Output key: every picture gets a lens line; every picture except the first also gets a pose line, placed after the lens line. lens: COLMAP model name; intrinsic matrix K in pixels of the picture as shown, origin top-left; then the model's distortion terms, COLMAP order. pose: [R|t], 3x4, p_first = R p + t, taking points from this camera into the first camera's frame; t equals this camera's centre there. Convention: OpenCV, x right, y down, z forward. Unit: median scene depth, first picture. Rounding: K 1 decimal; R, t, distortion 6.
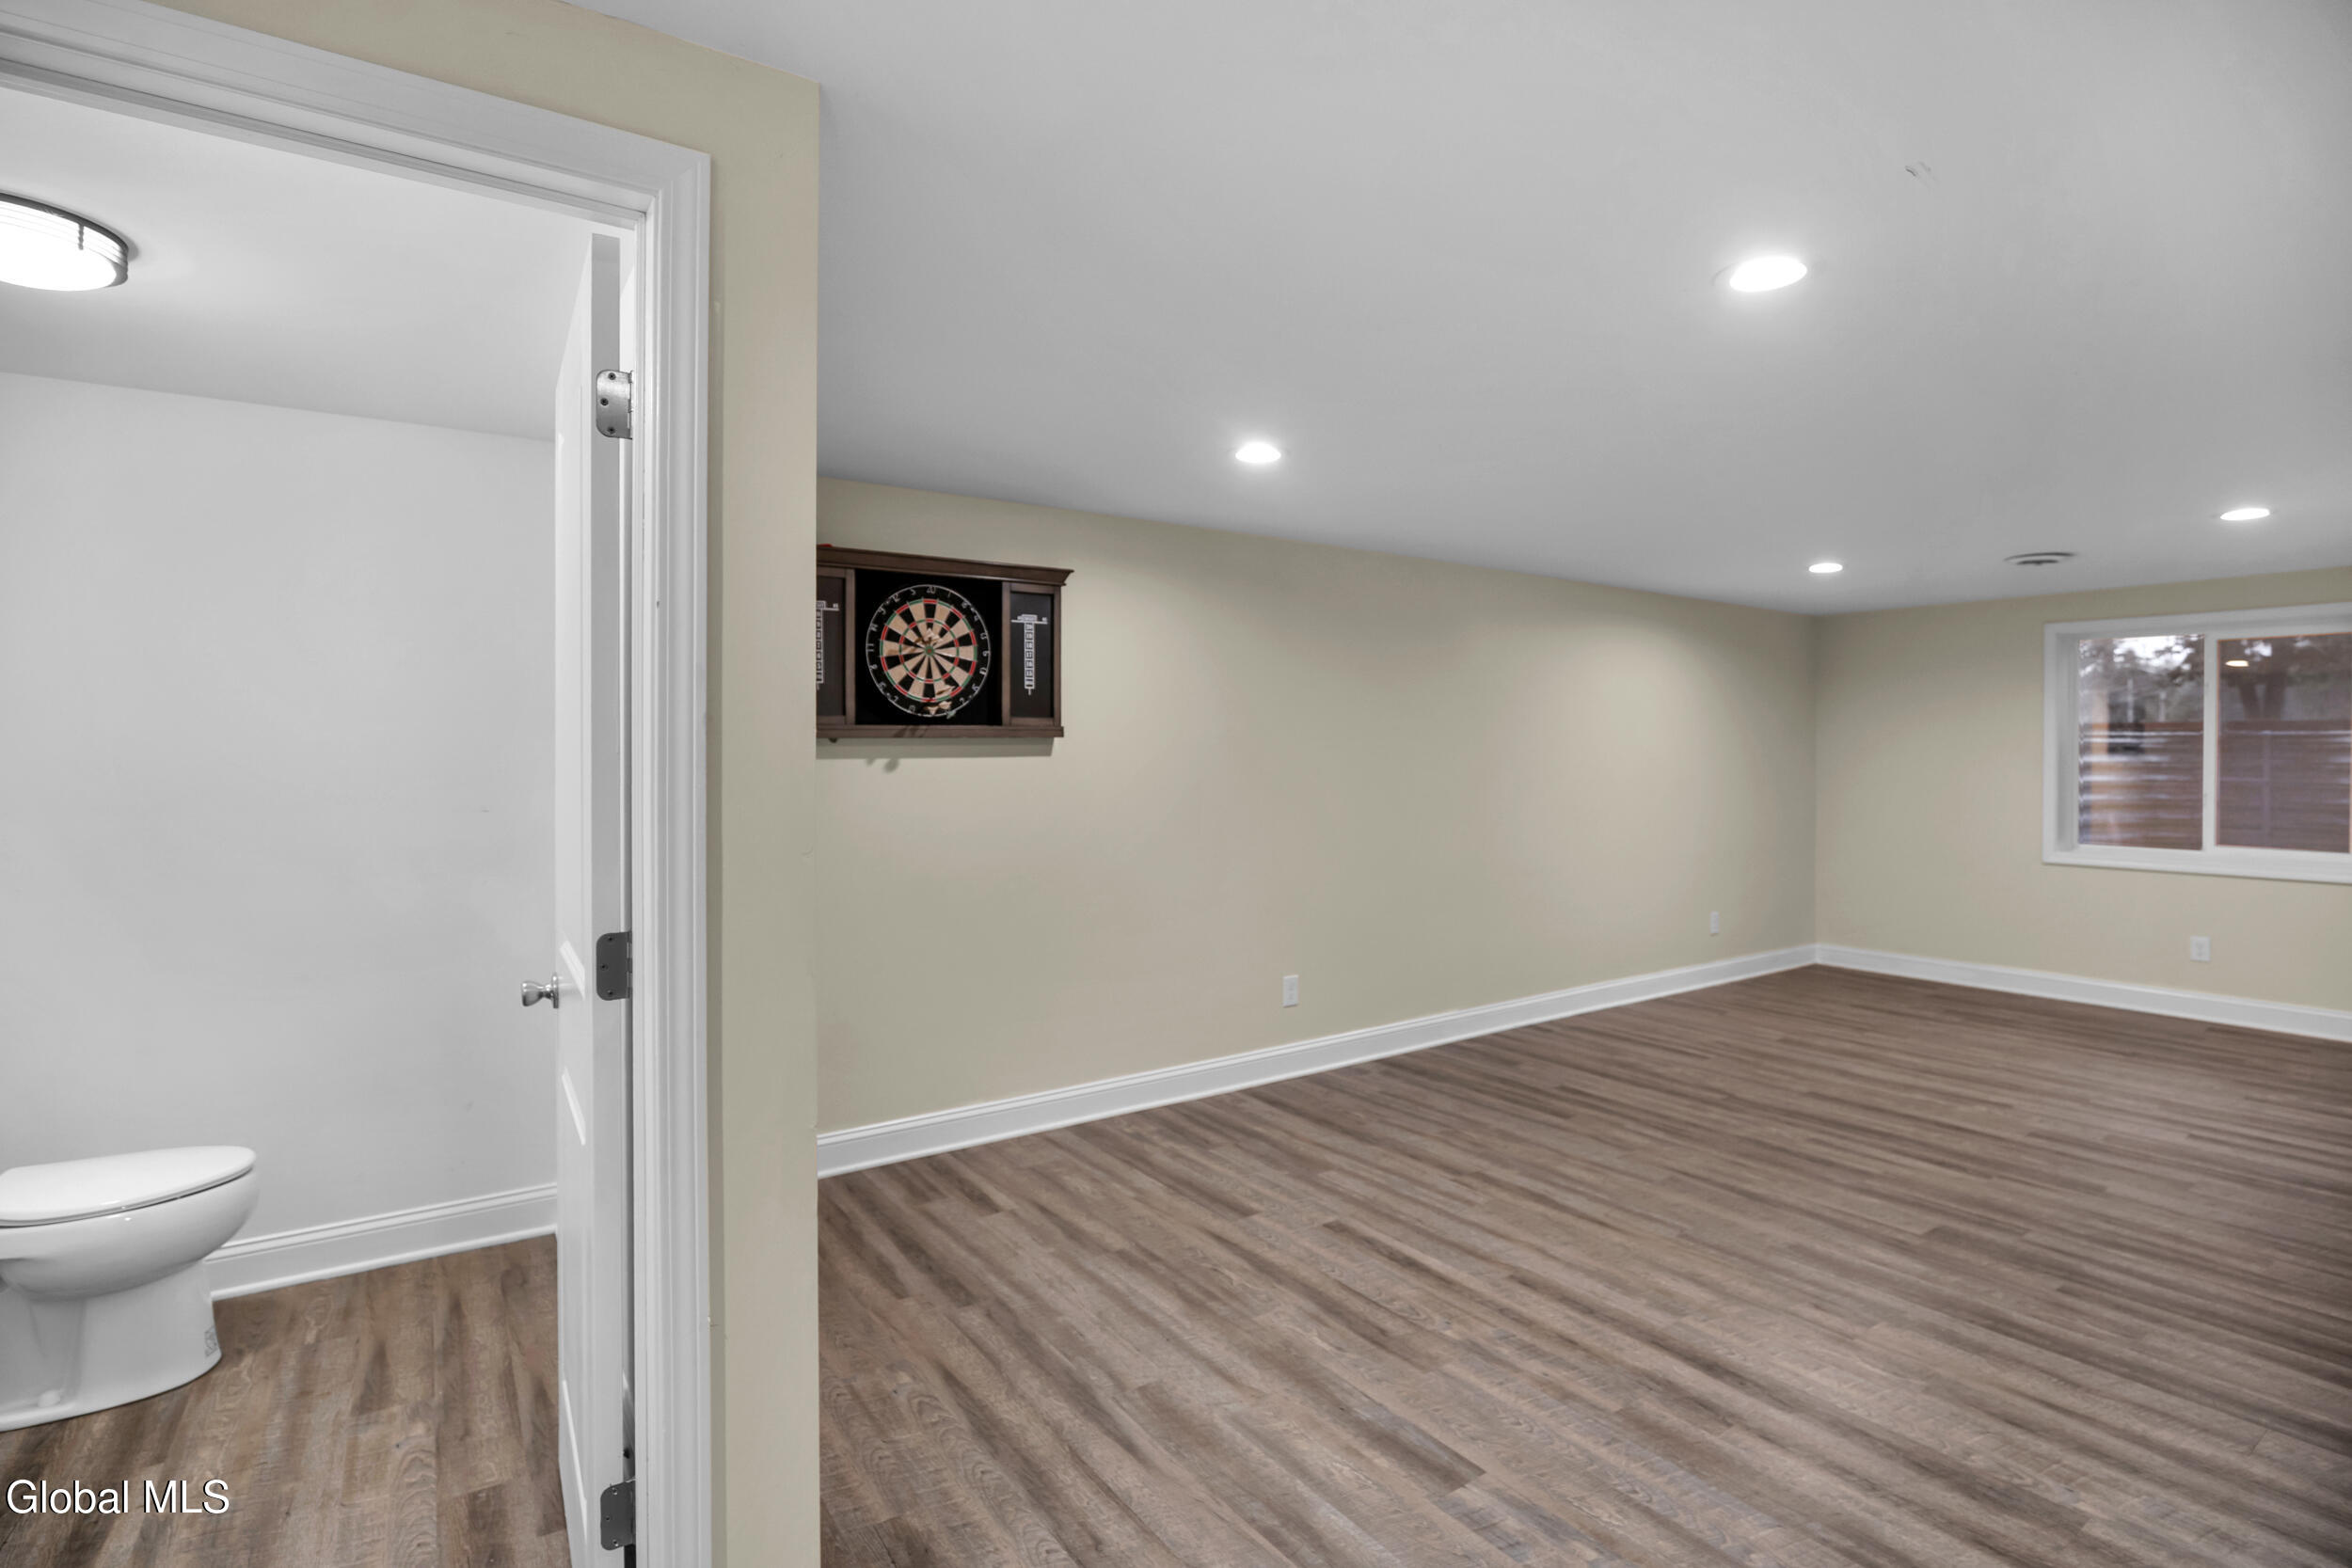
lens RADIAL K [[1119.3, 0, 1149.9], [0, 1119.3, 747.4], [0, 0, 1]] dist [-0.015197, -0.000004]
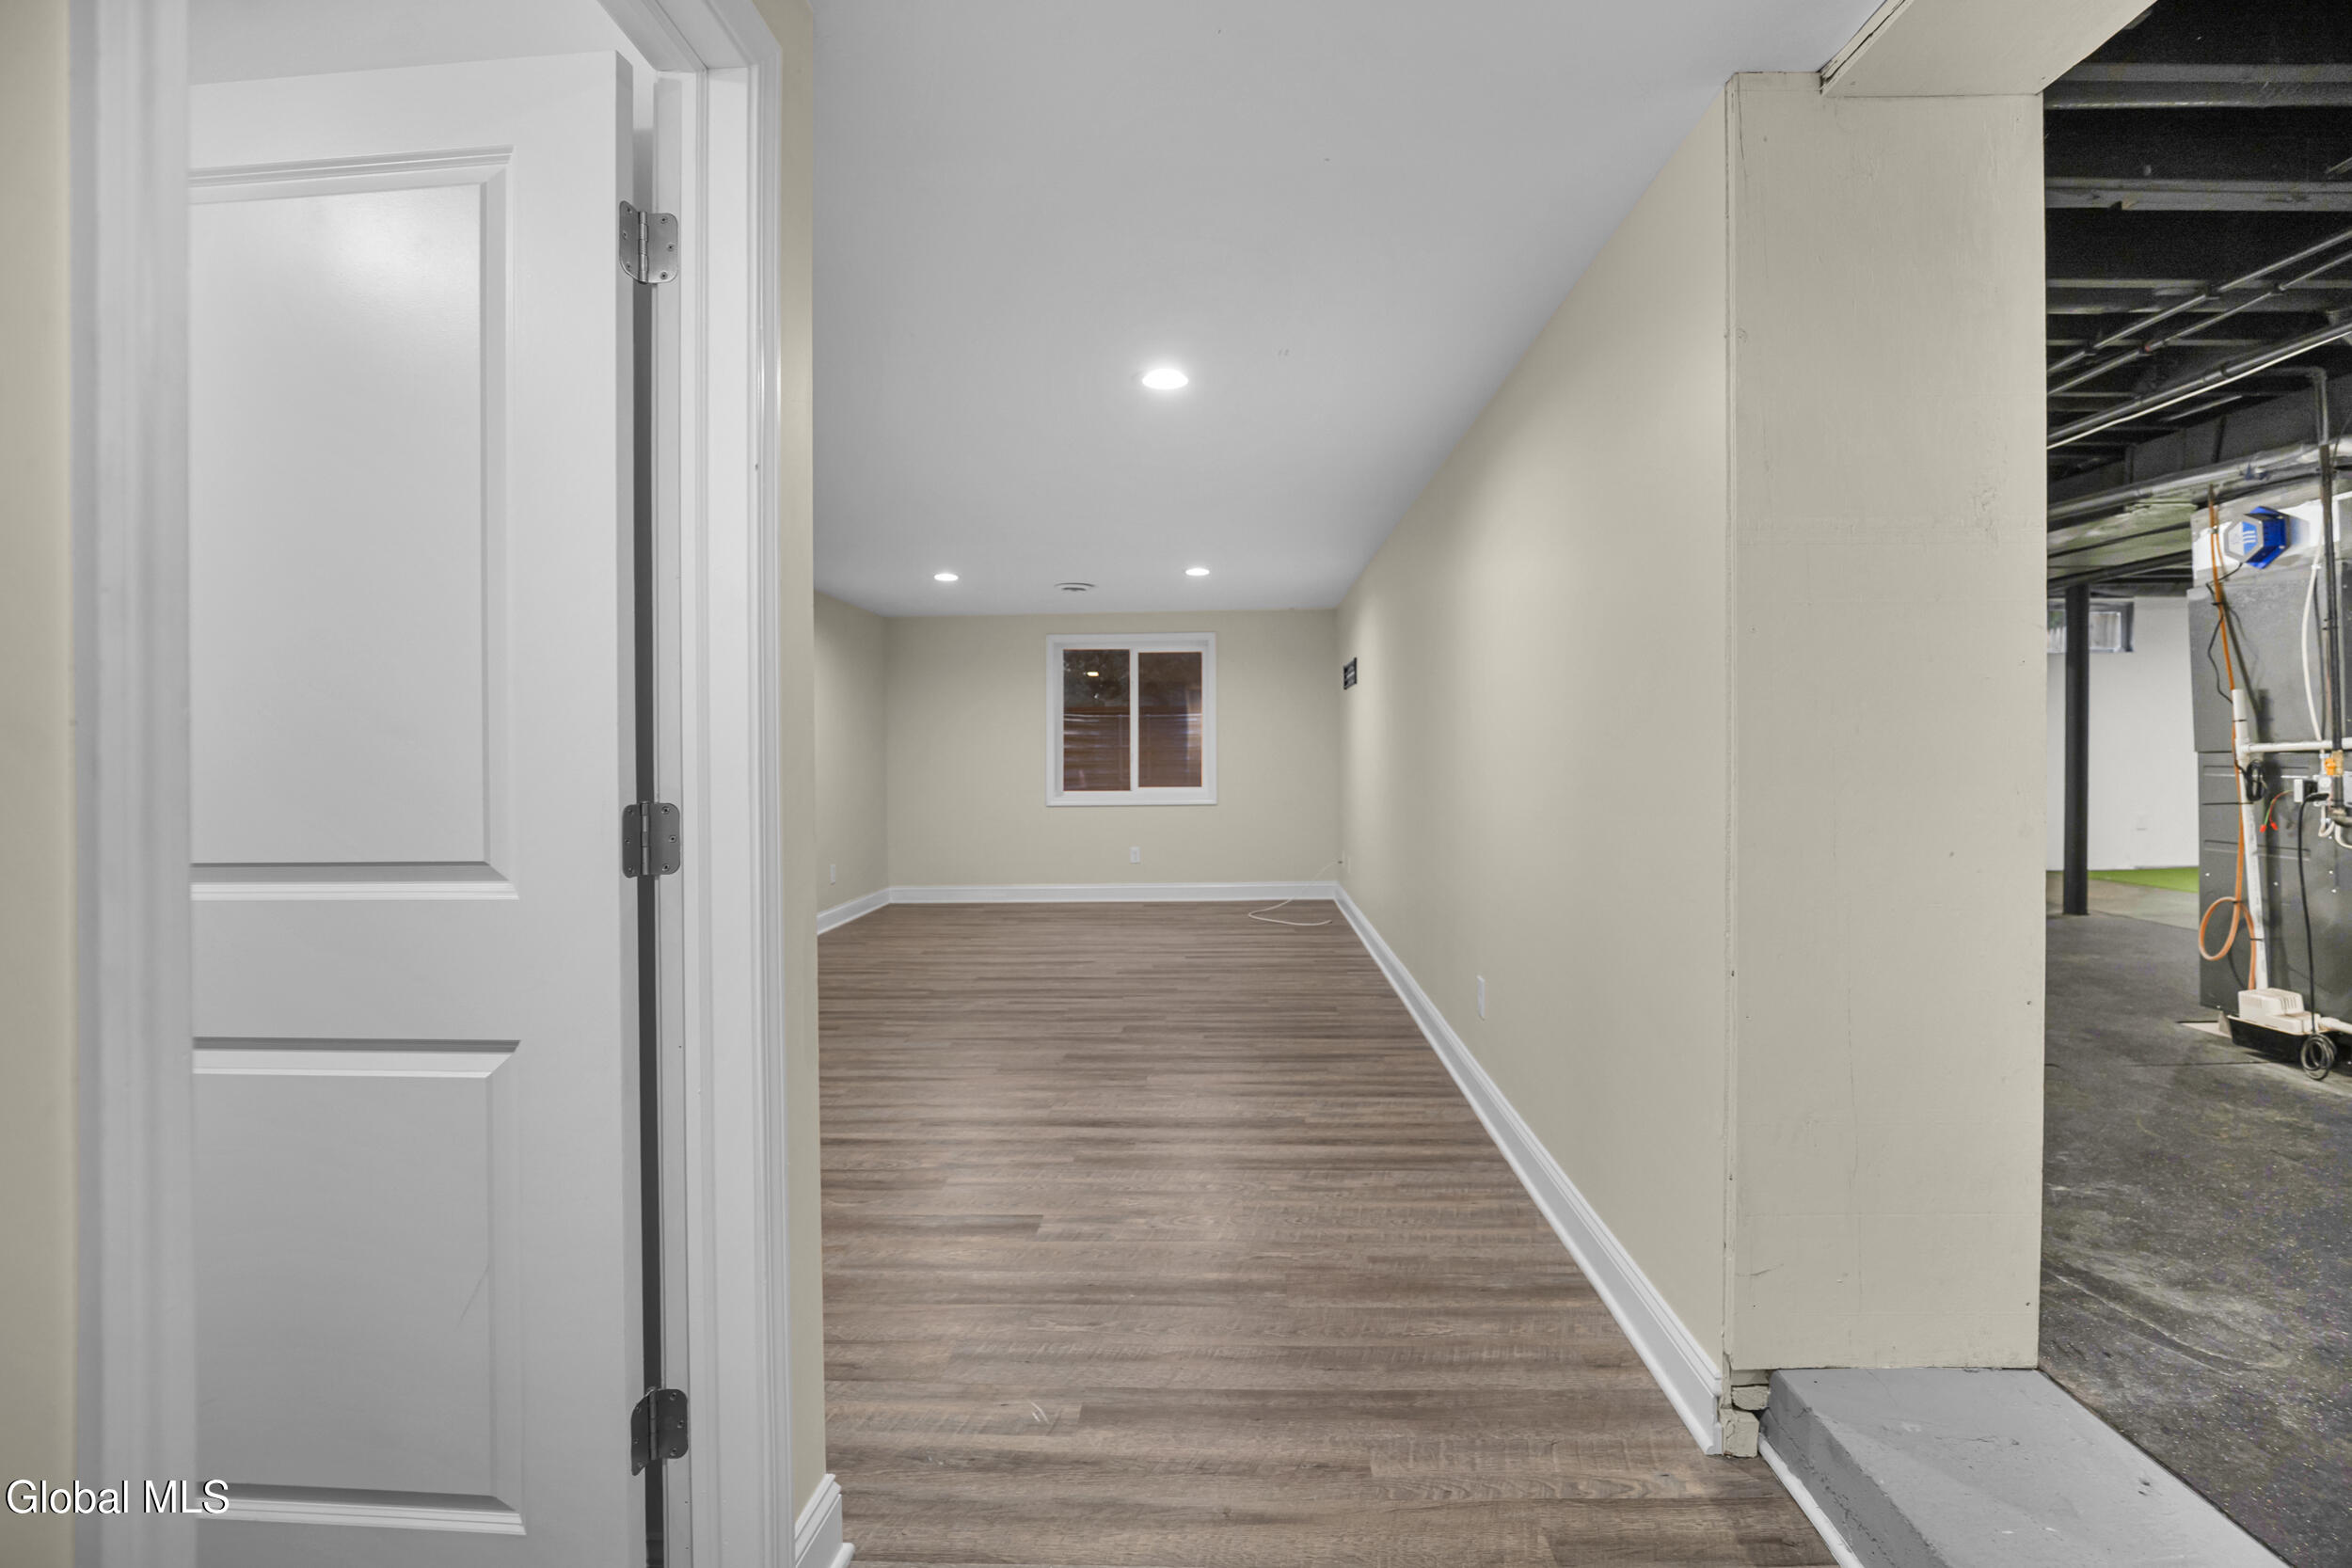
lens RADIAL K [[1119.3, 0, 1159.7], [0, 1119.3, 763.4], [0, 0, 1]] dist [-0.015197, -0.000004]
pose [[0.616752, -0.016700, 0.786980, -0.518335], [0.004776, 0.999836, 0.017474, 0.062951], [-0.787143, -0.007019, 0.616731, 0.043669]]
